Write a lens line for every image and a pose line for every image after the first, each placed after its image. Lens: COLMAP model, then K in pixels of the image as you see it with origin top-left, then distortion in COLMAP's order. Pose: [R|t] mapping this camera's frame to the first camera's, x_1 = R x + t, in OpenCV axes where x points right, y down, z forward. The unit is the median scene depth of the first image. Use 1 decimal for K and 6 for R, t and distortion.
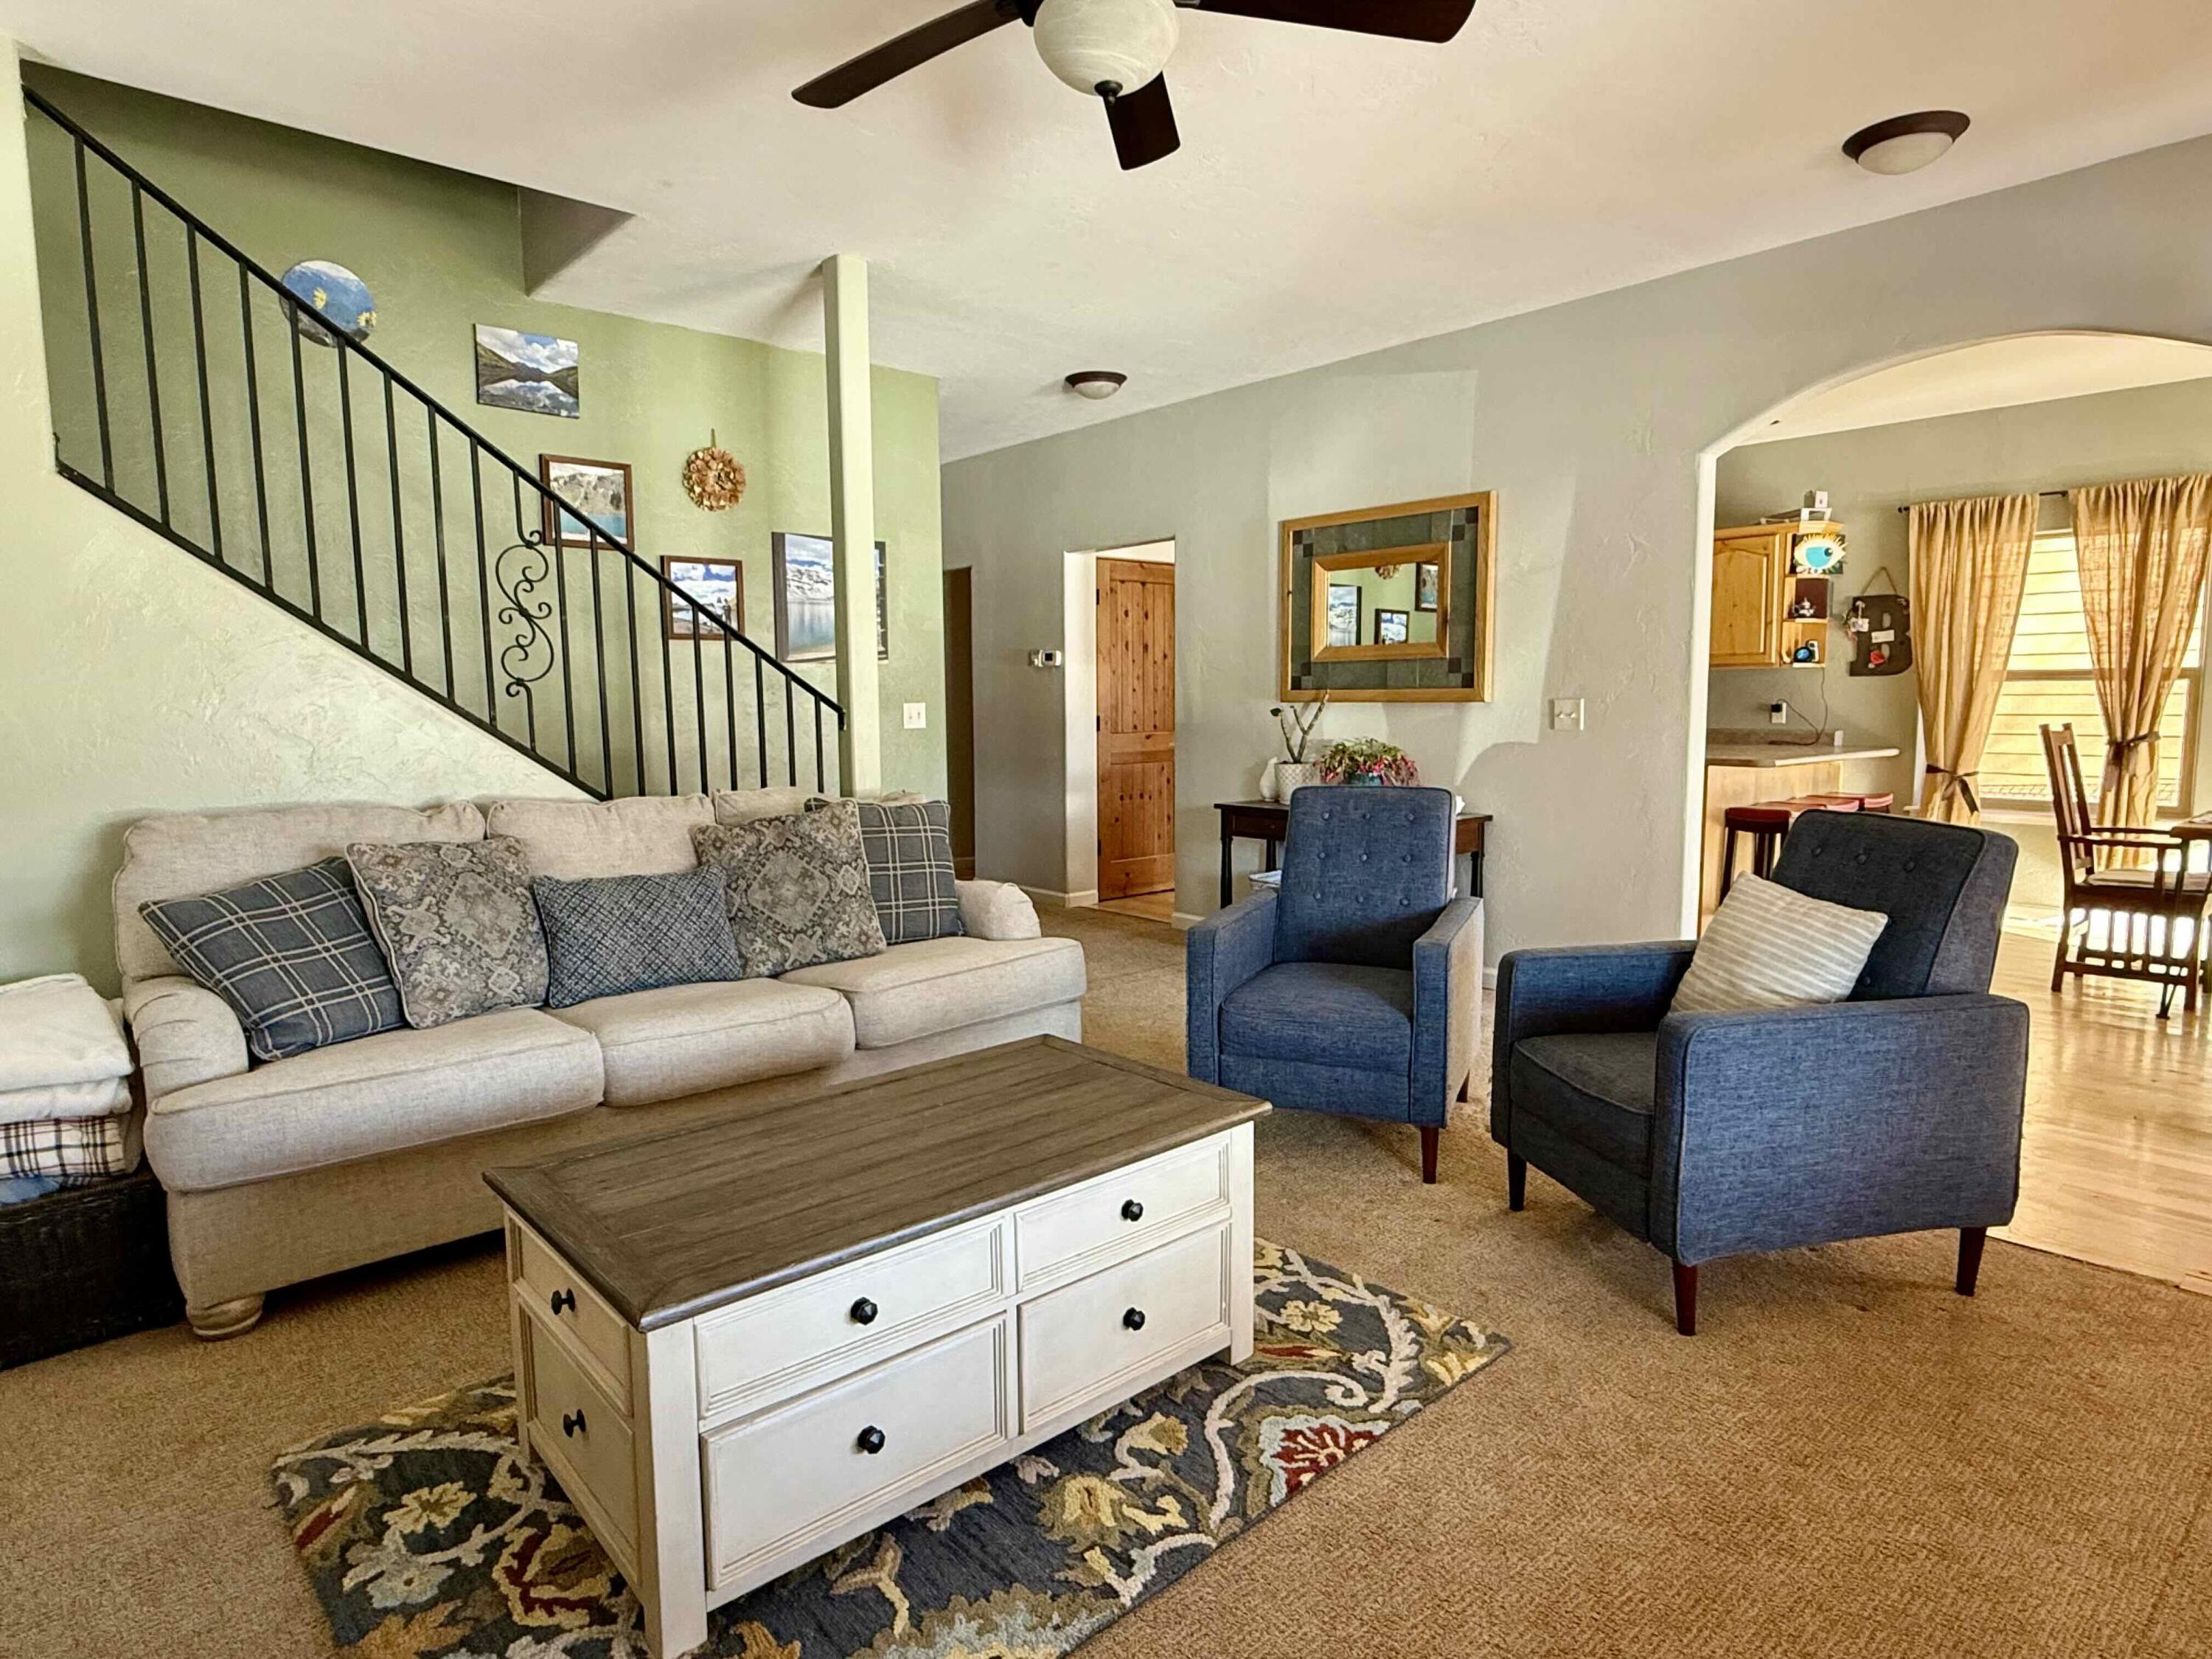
lens RADIAL K [[1246.4, 0, 1110.0], [0, 1246.4, 827.3], [0, 0, 1]] dist [0.000544, 0.002092]
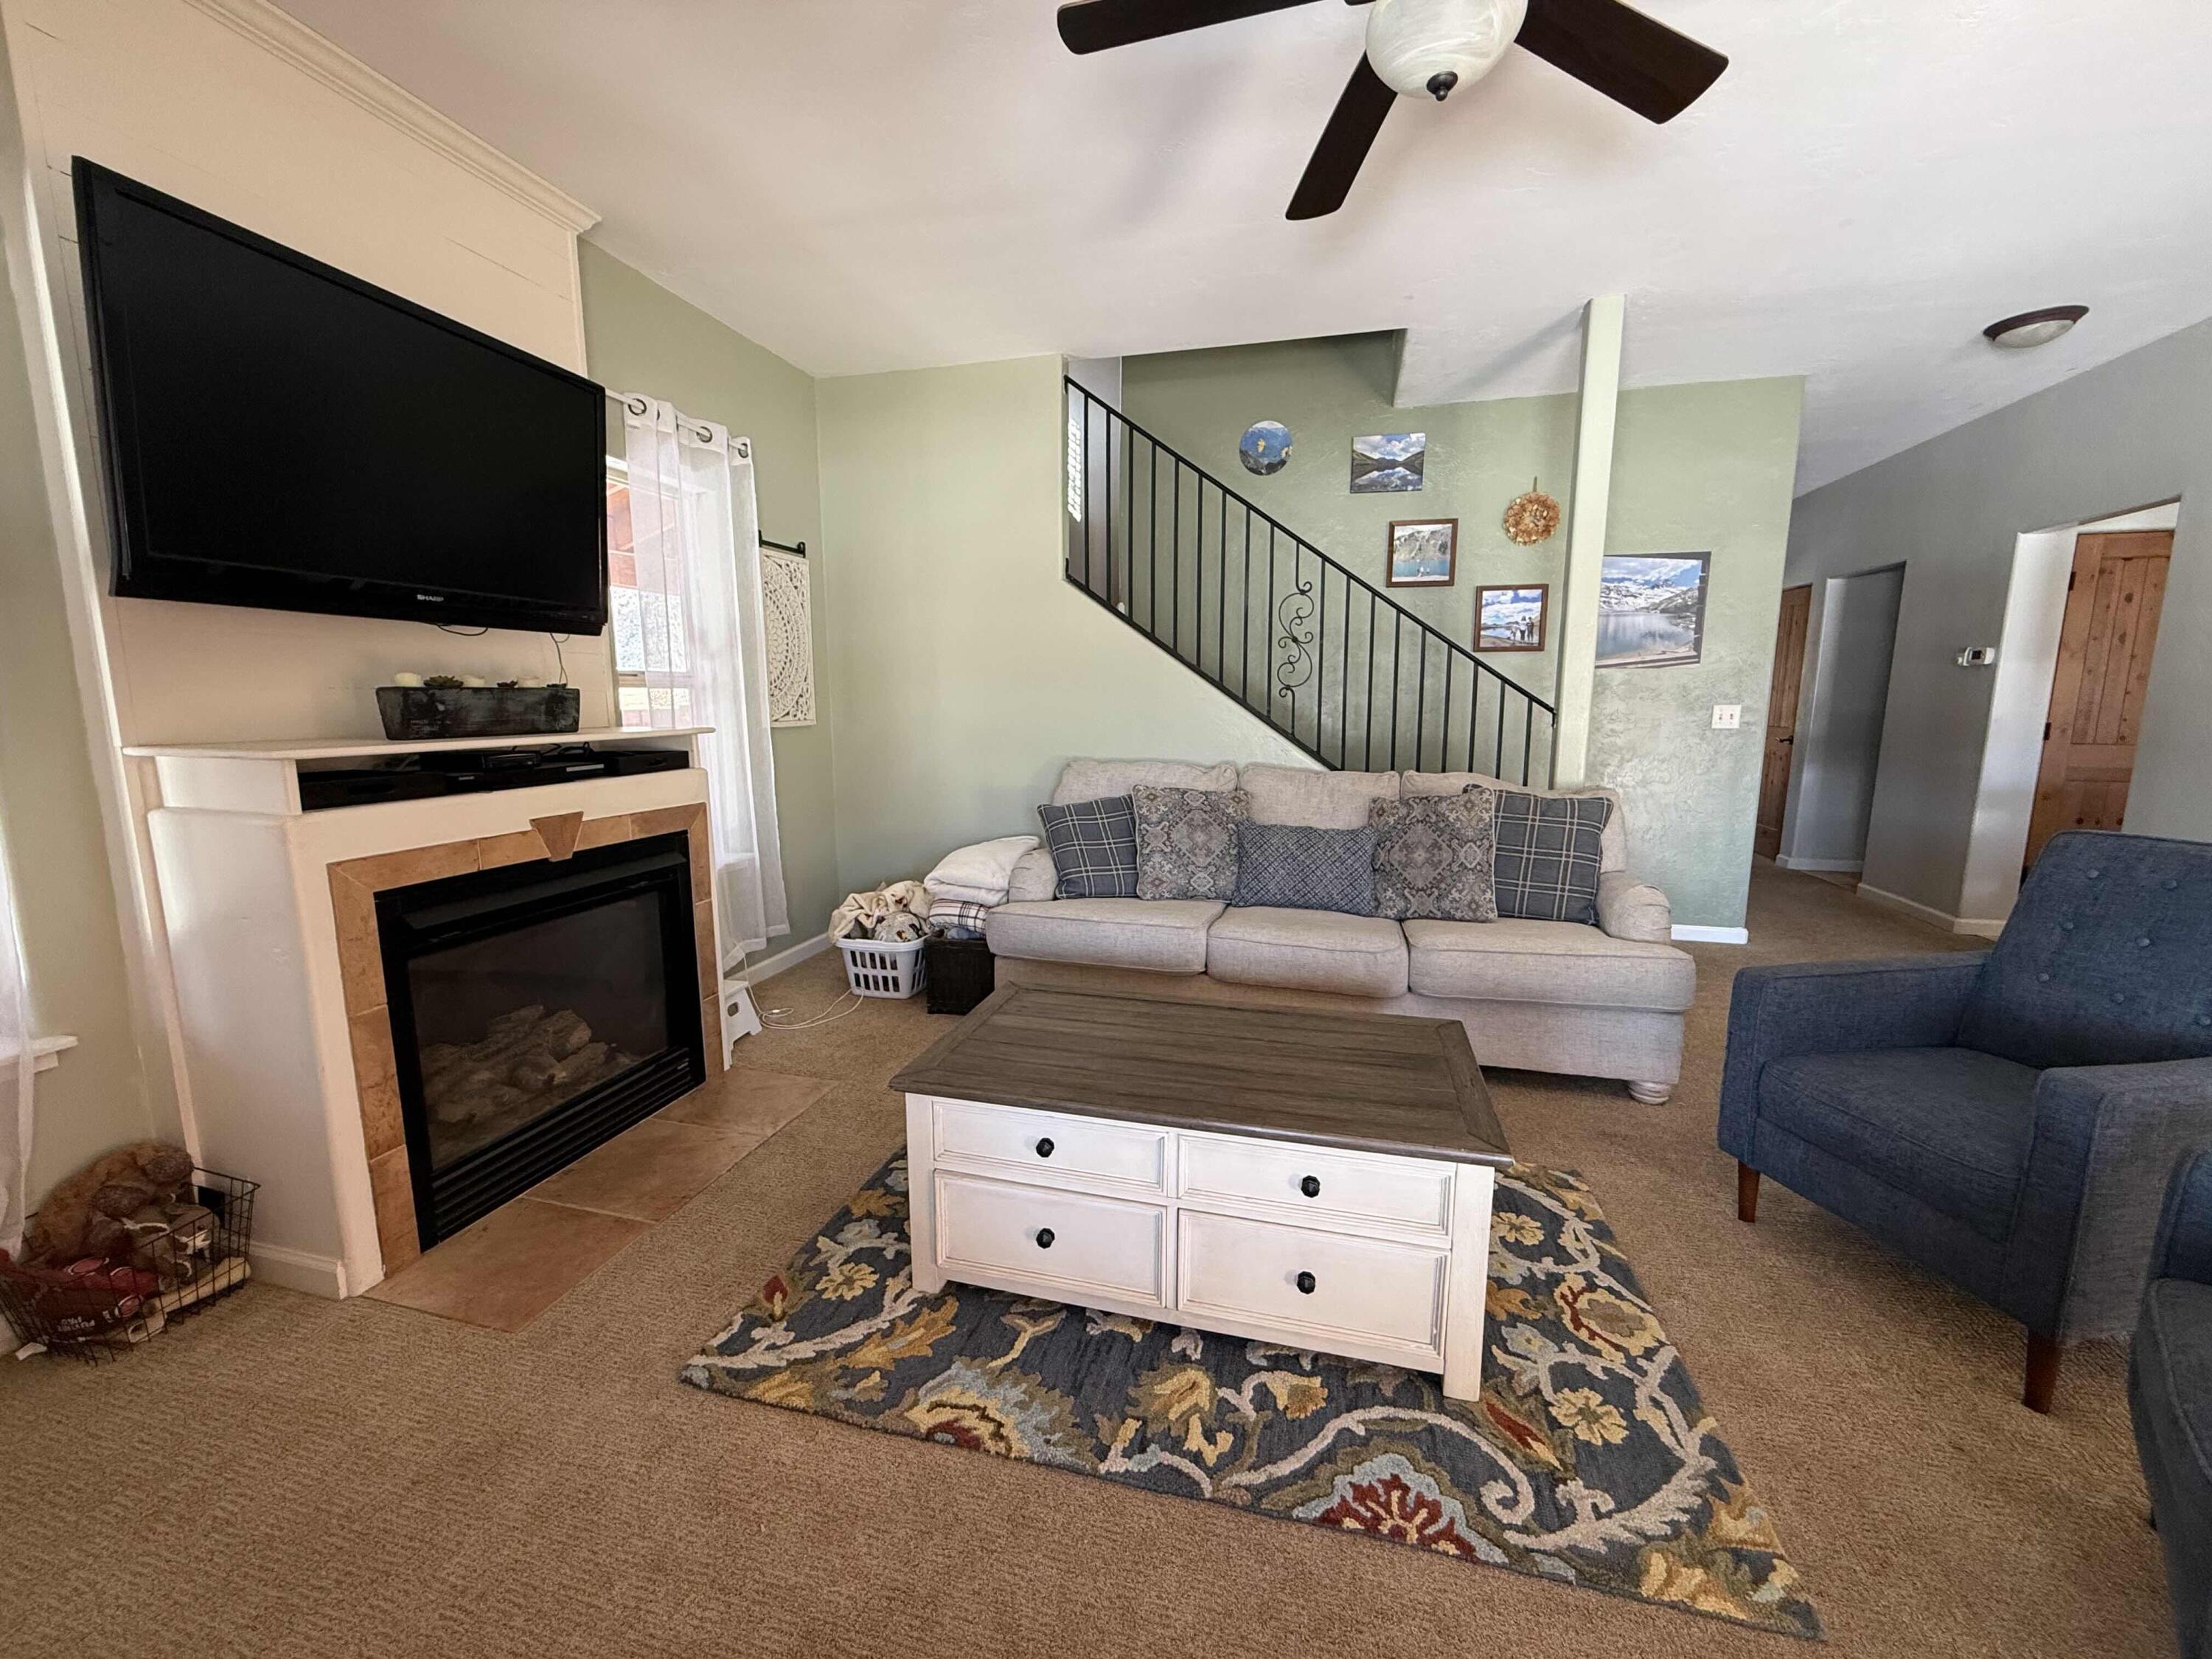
lens RADIAL K [[883.7, 0, 1105.1], [0, 883.7, 830.0], [0, 0, 1]] dist [0.000398, -0.000087]
pose [[0.542915, 0.136601, -0.828604, 0.409888], [-0.092566, 0.990404, 0.102624, -0.049519], [0.834671, 0.020985, 0.550349, 0.334800]]
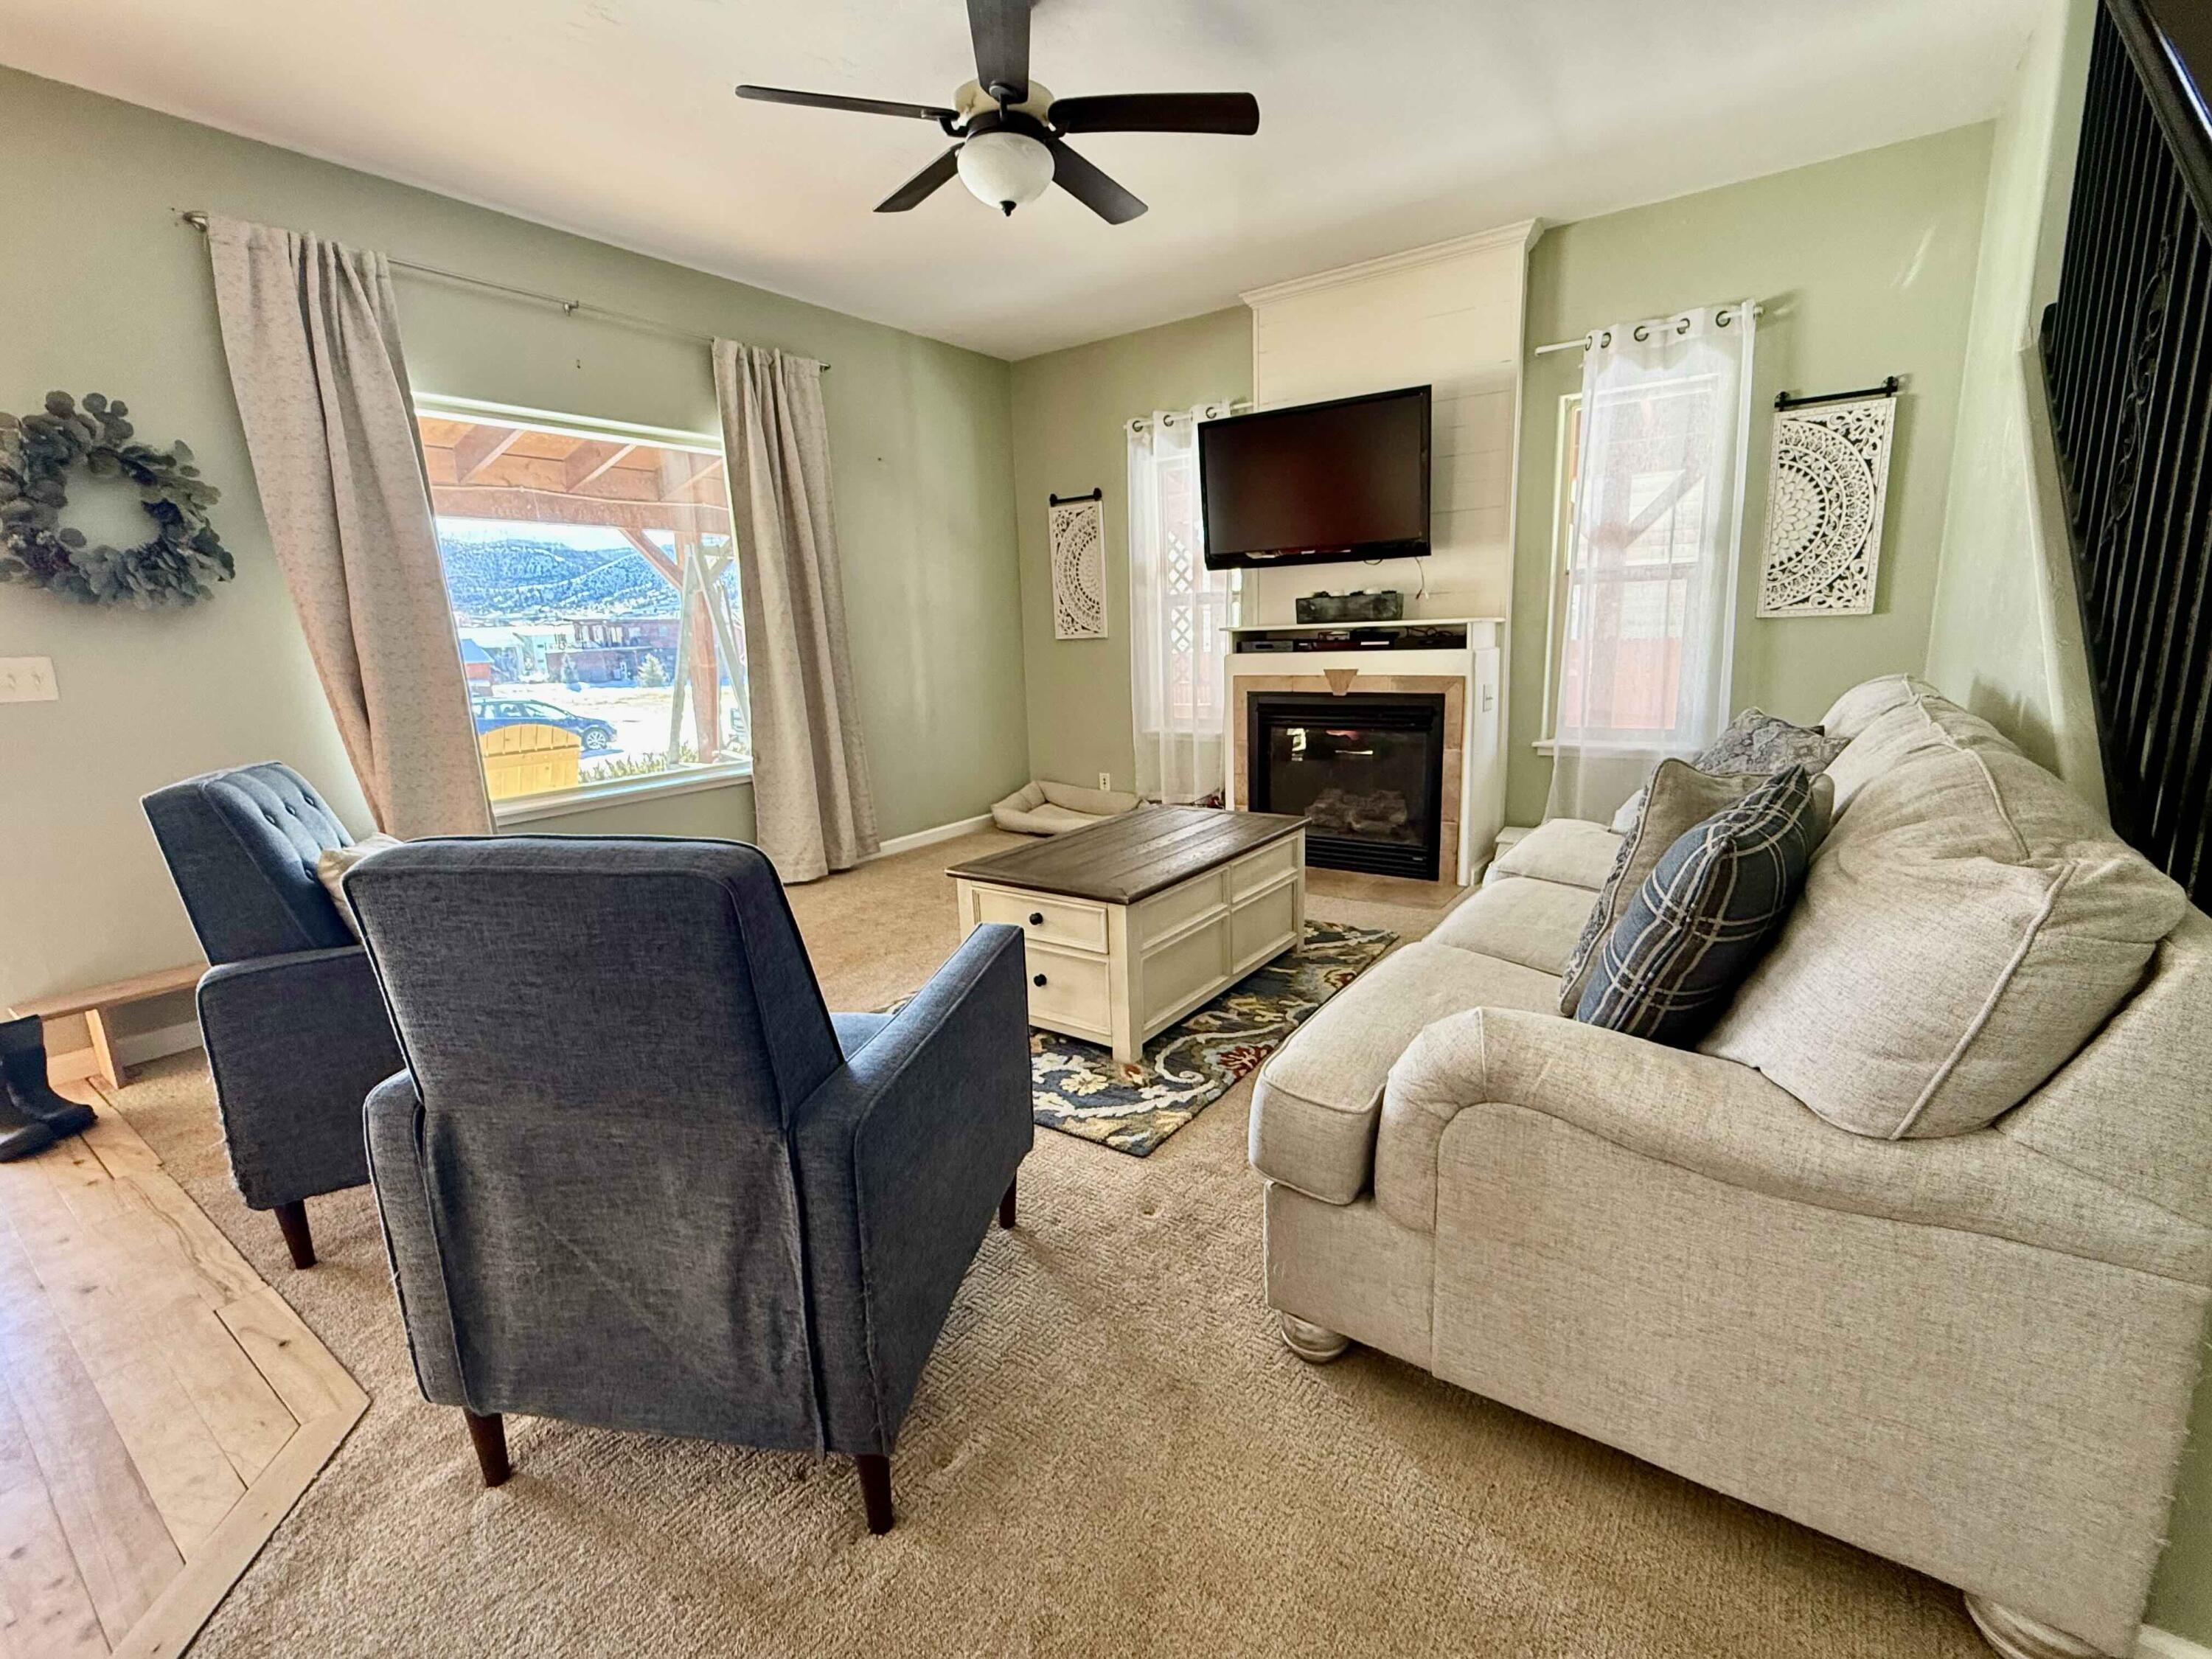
lens RADIAL K [[980.7, 0, 1101.9], [0, 980.7, 828.8], [0, 0, 1]] dist [0.001346, -0.000033]
pose [[-0.974720, 0.093559, -0.202898, 0.162460], [0.026982, 0.950750, 0.308781, -0.195236], [0.221794, 0.295501, -0.929240, 1.919151]]
